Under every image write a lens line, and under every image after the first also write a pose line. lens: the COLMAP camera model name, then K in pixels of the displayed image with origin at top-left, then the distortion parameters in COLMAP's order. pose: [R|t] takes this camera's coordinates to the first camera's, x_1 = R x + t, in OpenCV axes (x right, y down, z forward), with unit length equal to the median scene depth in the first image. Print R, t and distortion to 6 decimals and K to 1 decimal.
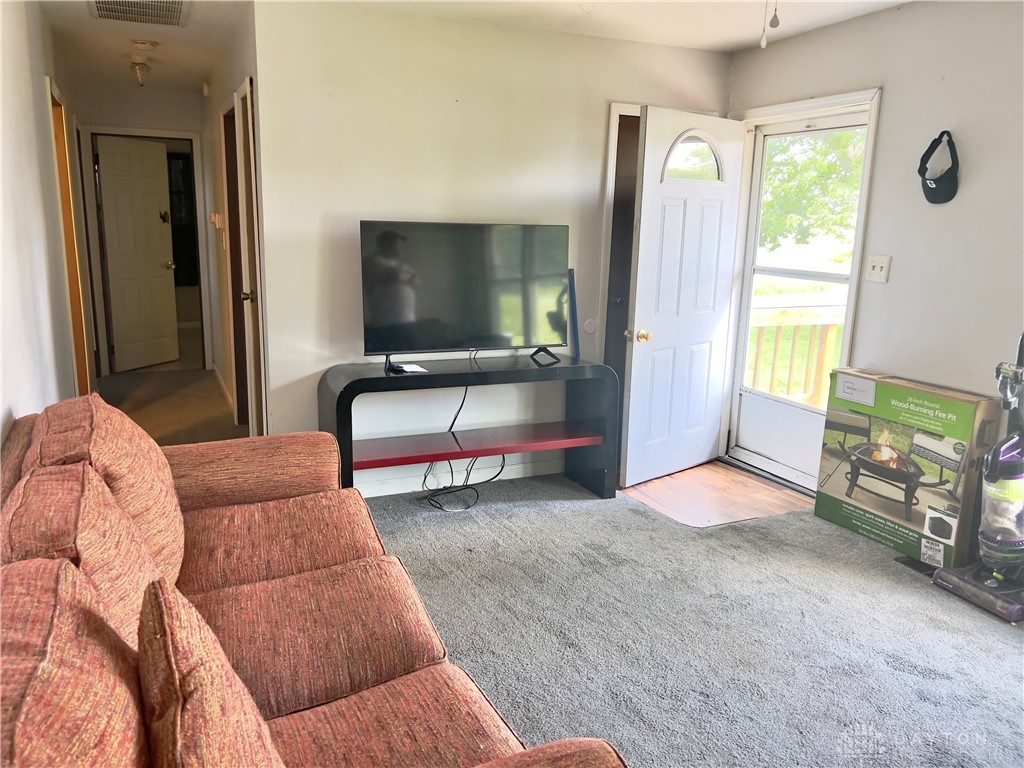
lens RADIAL K [[772.9, 0, 510.7], [0, 772.9, 384.9], [0, 0, 1]] dist [0.002785, 0.000492]
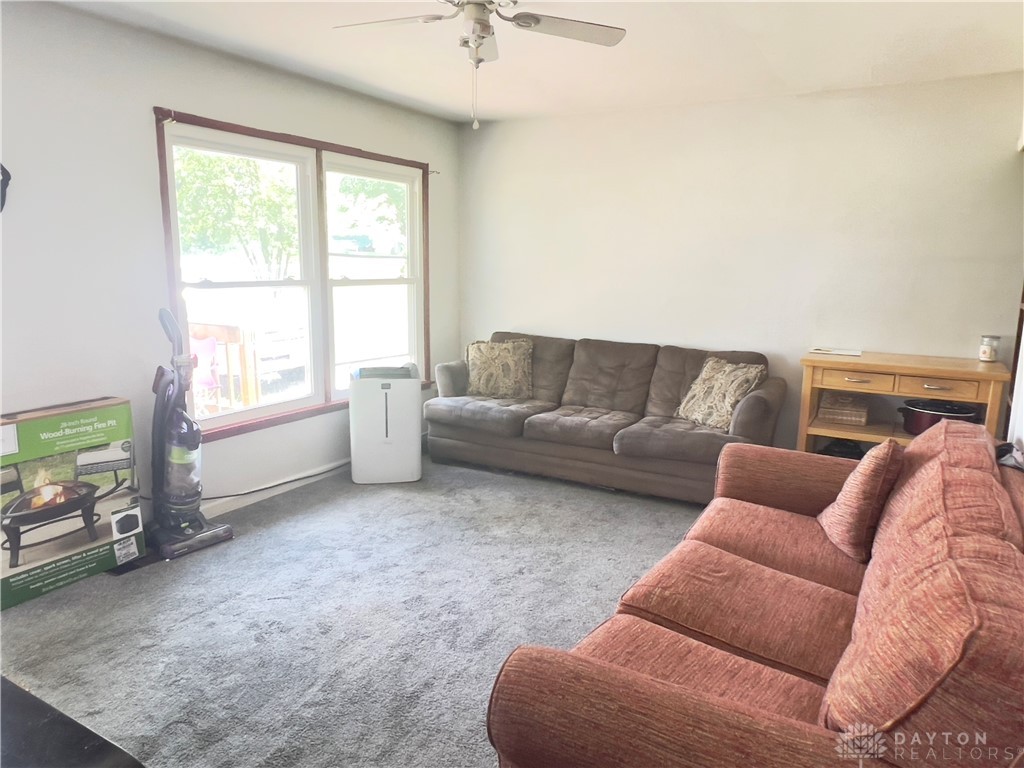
lens RADIAL K [[715.4, 0, 511.1], [0, 715.4, 385.3], [0, 0, 1]] dist [-0.000716, -0.000762]
pose [[-0.581632, -0.170745, 0.795331, -0.500467], [0.144271, 0.940570, 0.307432, -0.219667], [-0.800556, 0.293556, -0.522431, 1.006292]]
